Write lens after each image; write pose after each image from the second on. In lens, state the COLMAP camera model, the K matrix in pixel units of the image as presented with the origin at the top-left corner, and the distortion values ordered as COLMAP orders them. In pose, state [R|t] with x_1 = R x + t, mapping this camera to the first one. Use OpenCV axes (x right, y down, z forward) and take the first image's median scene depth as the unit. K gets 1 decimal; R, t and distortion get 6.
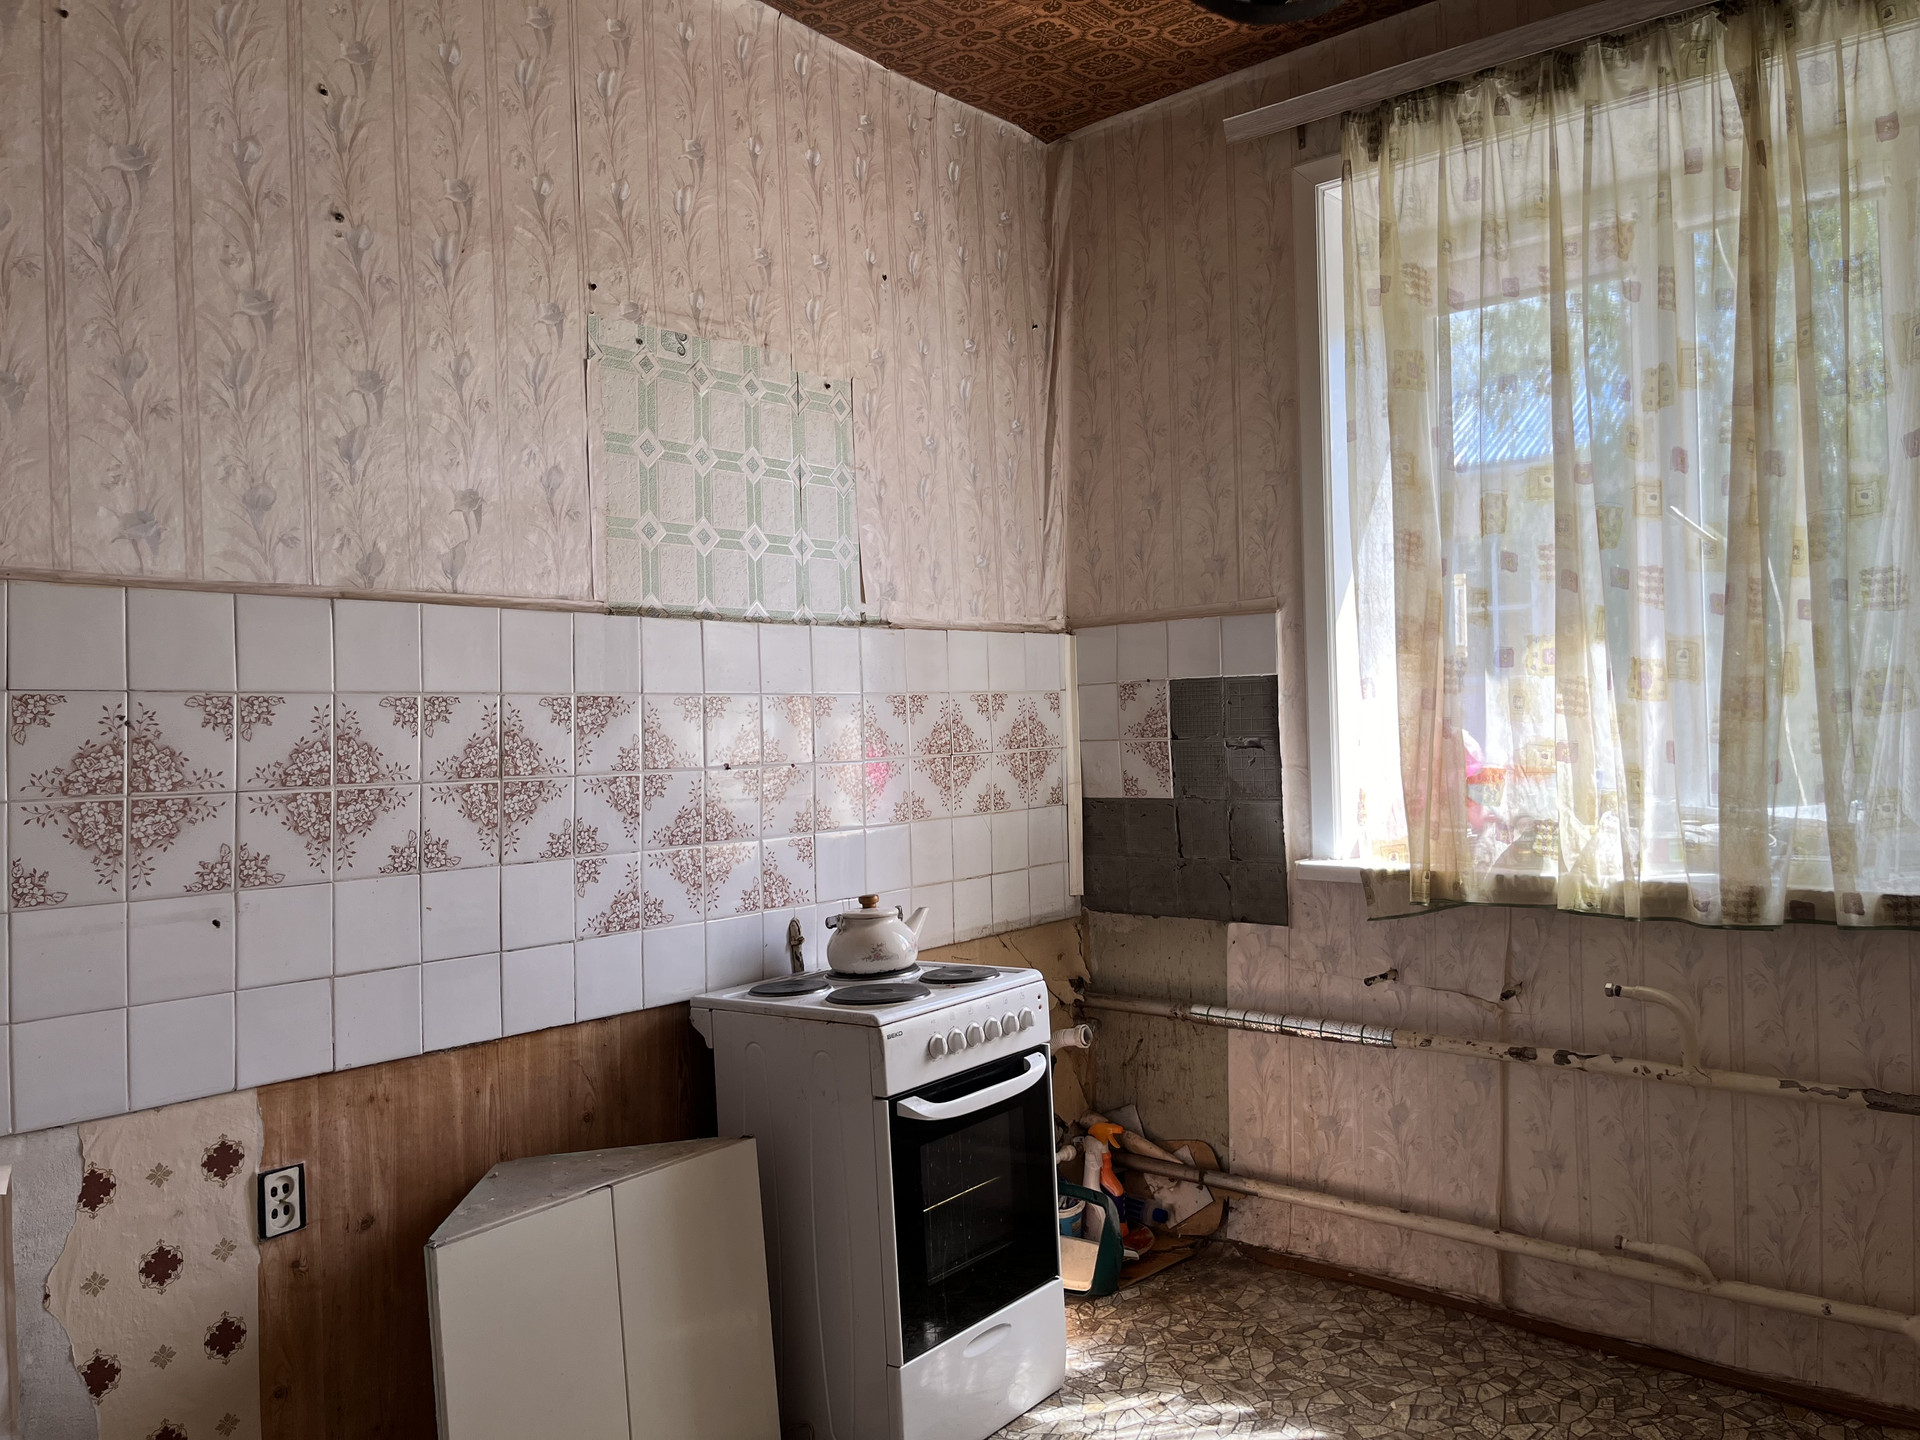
lens RADIAL K [[1460.3, 0, 954.5], [0, 1460.3, 711.5], [0, 0, 1]] dist [0.059839, -0.080452]
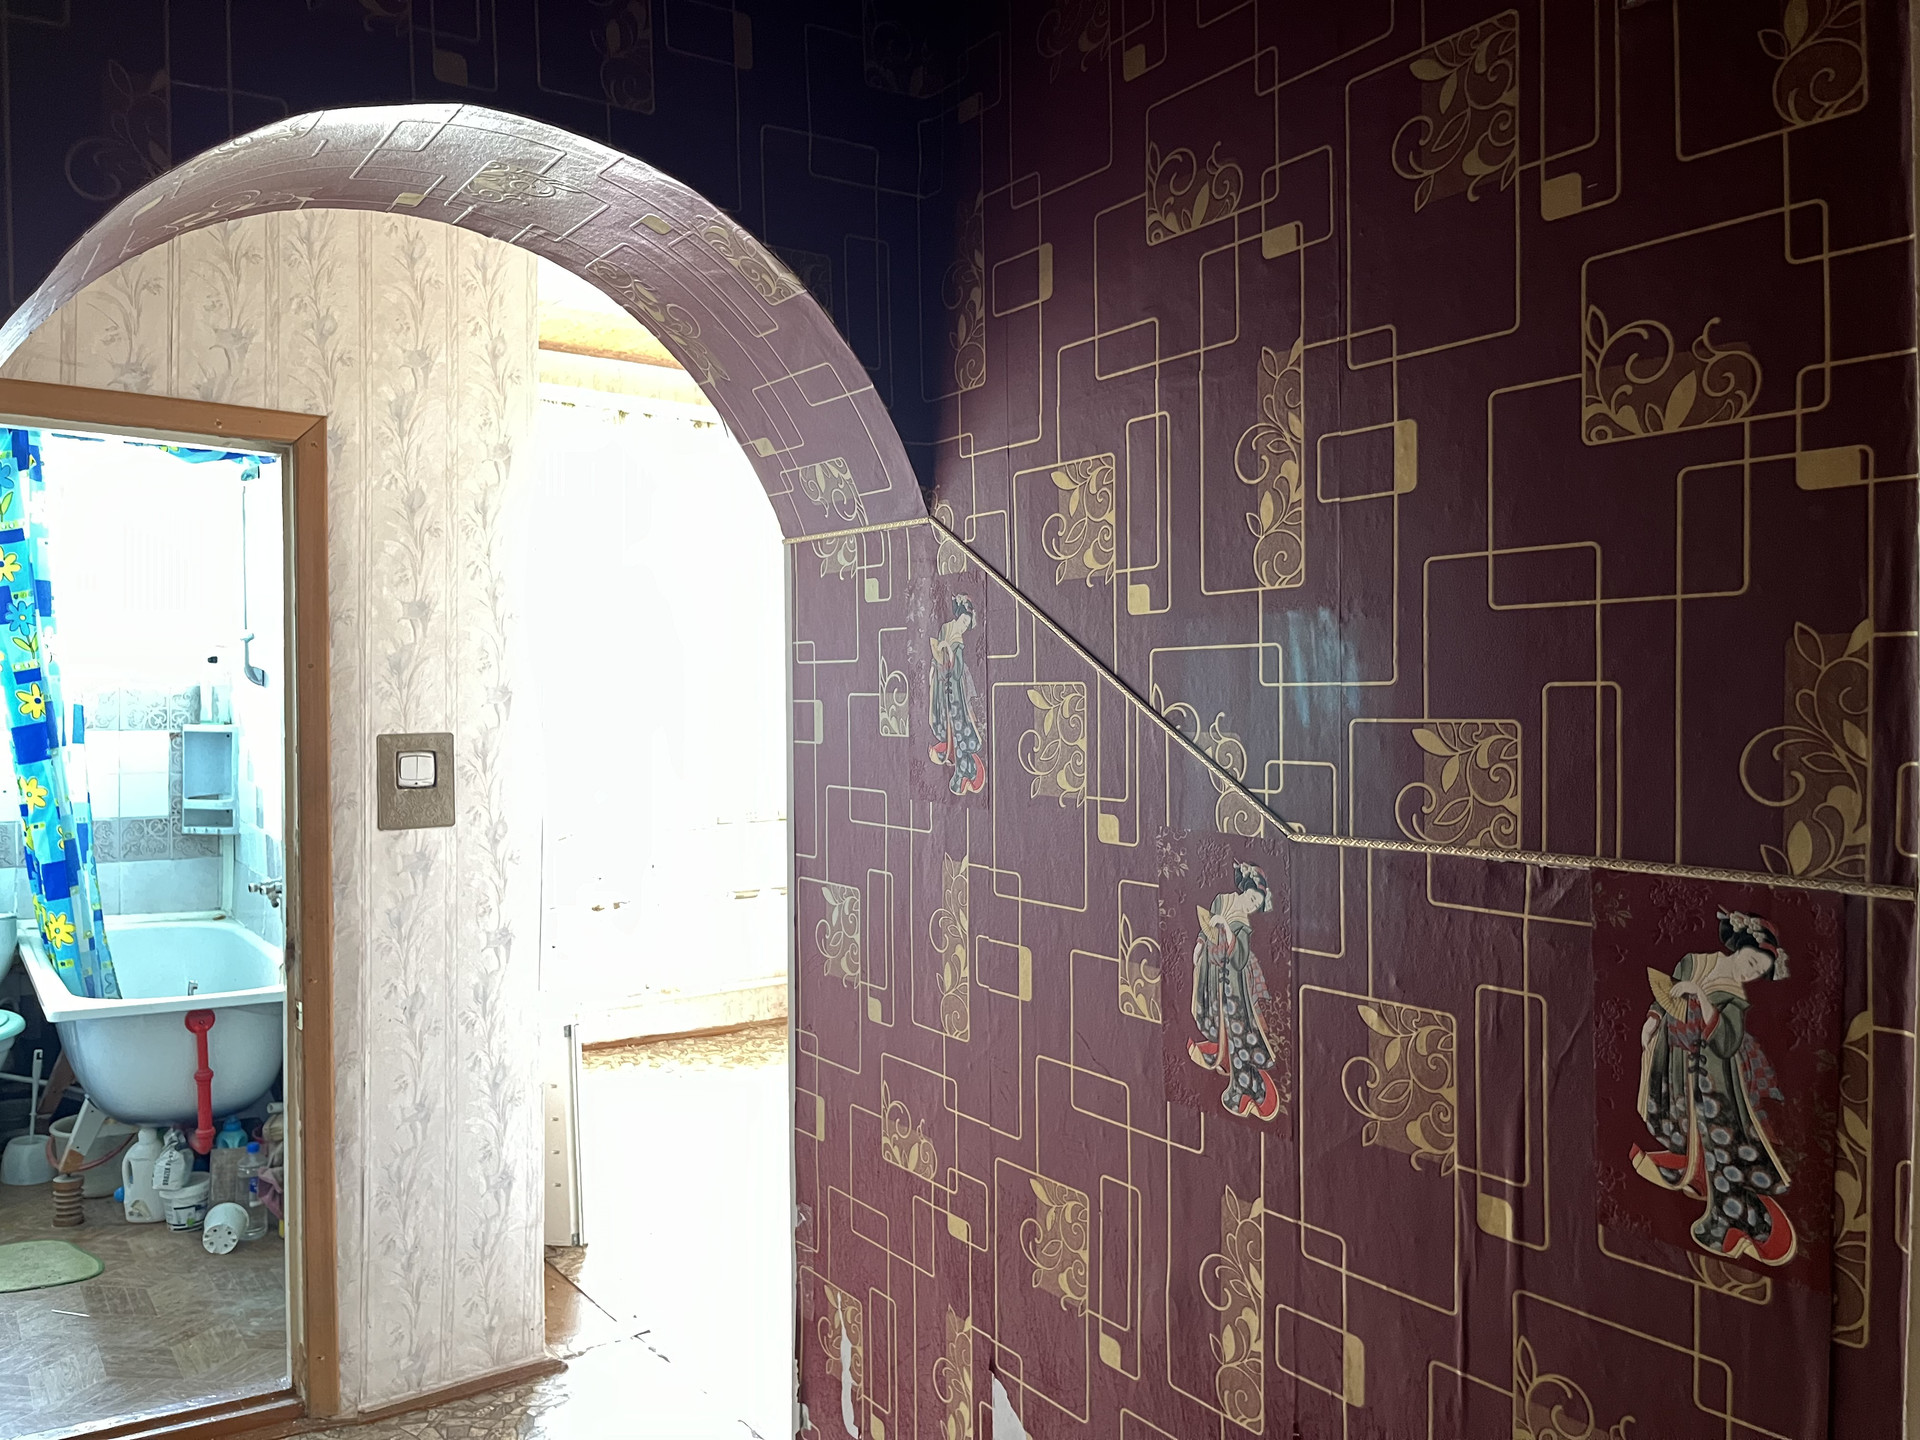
lens RADIAL K [[1460.3, 0, 977.6], [0, 1460.3, 708.5], [0, 0, 1]] dist [0.059839, -0.080452]
pose [[0.223898, 0.018348, 0.974440, -1.515035], [-0.004131, 0.999832, -0.017877, -0.001938], [-0.974604, -0.000022, 0.223936, 0.071230]]
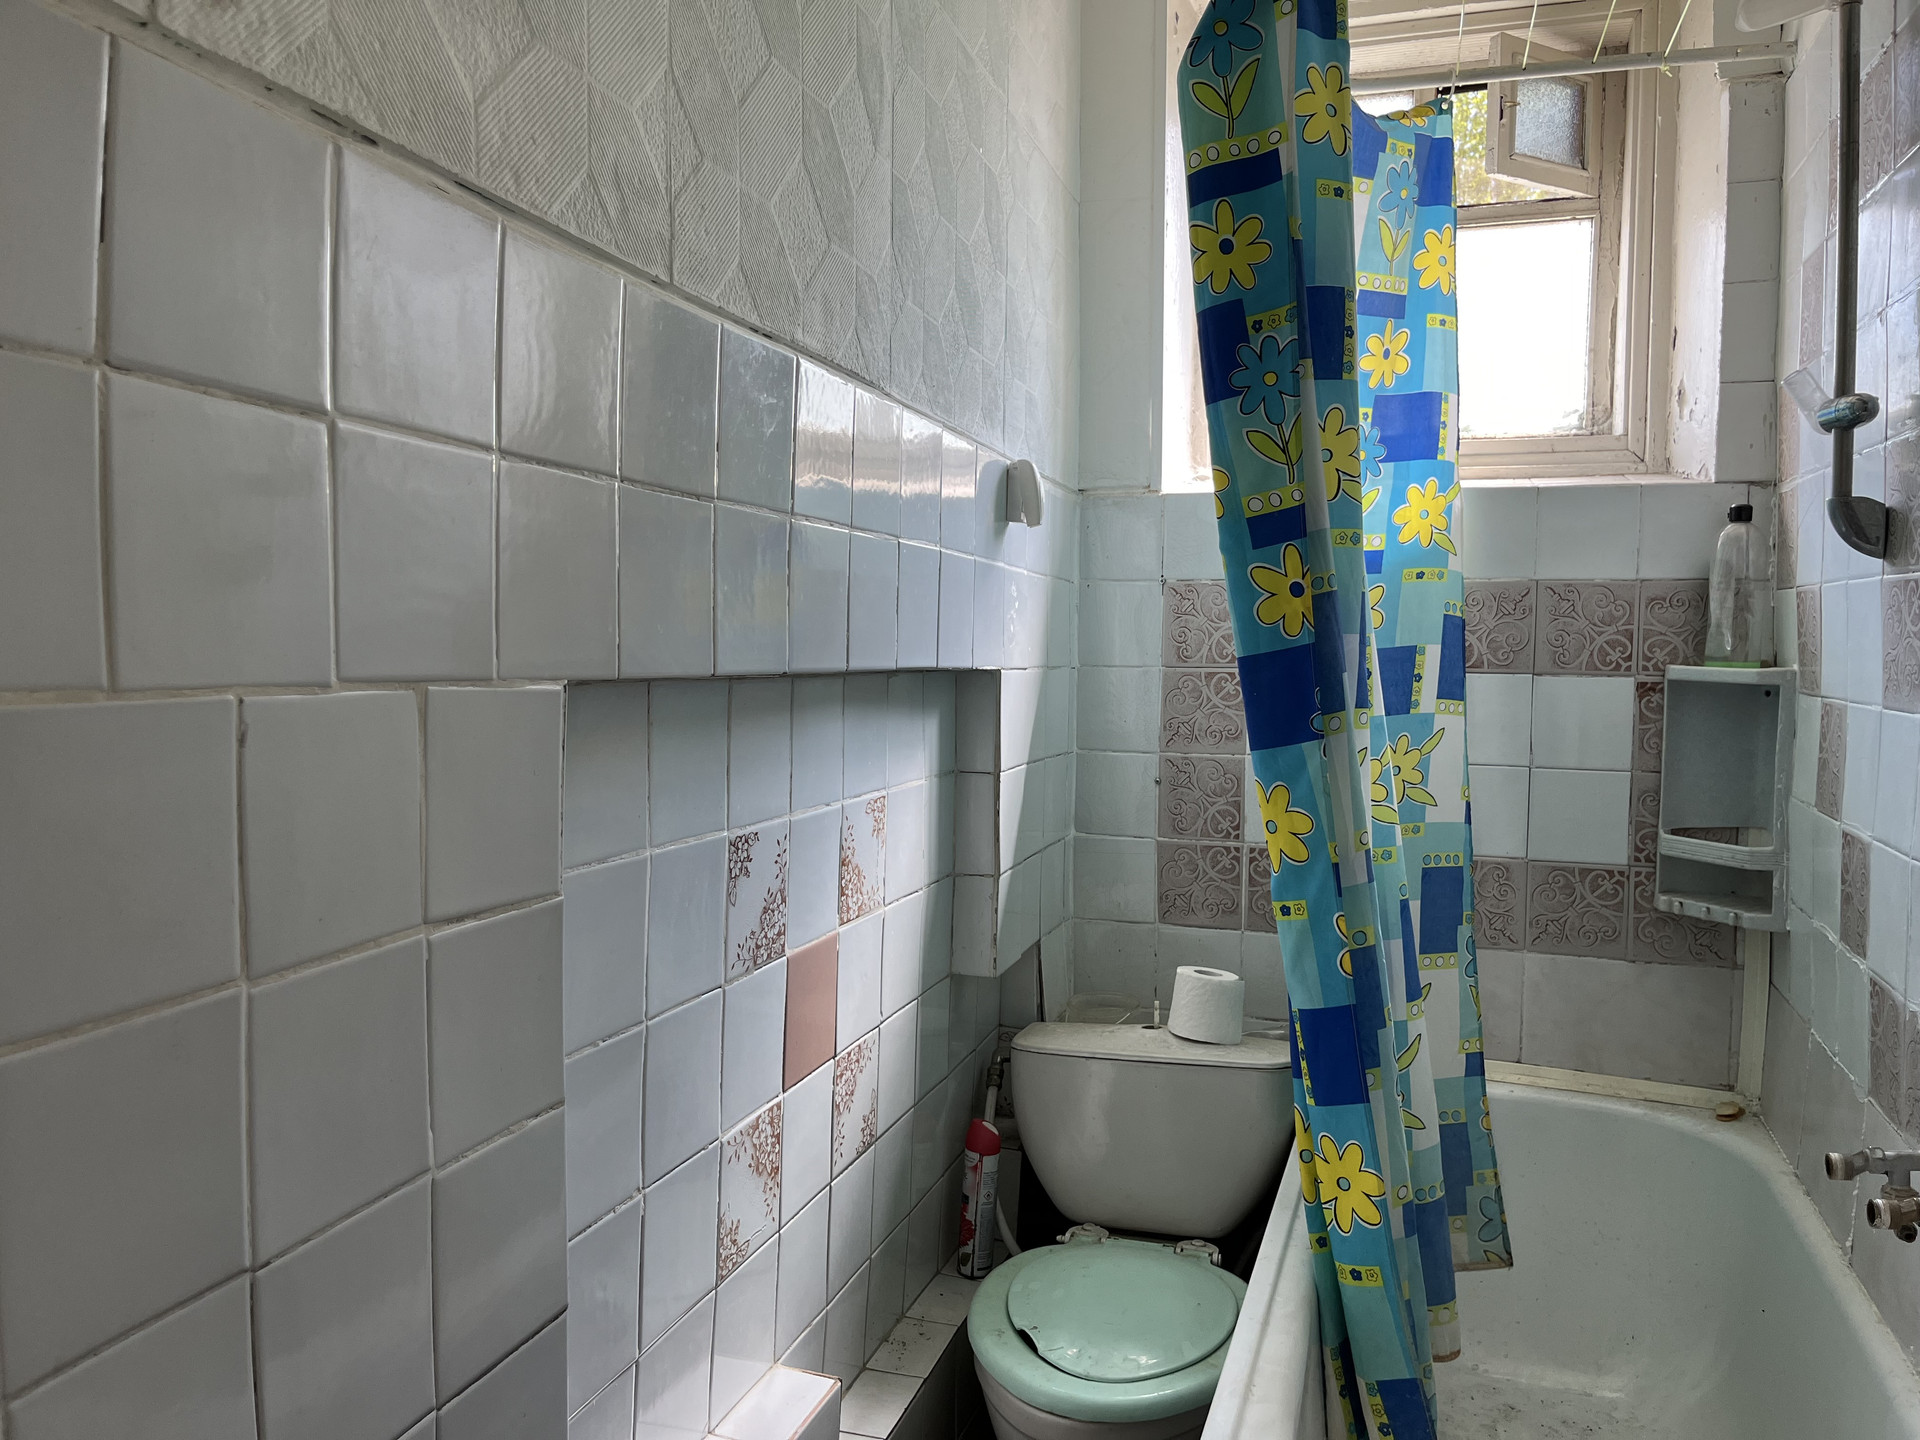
lens RADIAL K [[1460.3, 0, 975.9], [0, 1460.3, 725.5], [0, 0, 1]] dist [0.059839, -0.080452]
pose [[0.921303, 0.014495, 0.388575, -0.638953], [-0.034825, 0.998365, 0.045328, -0.000628], [-0.387282, -0.055292, 0.920302, 0.821634]]
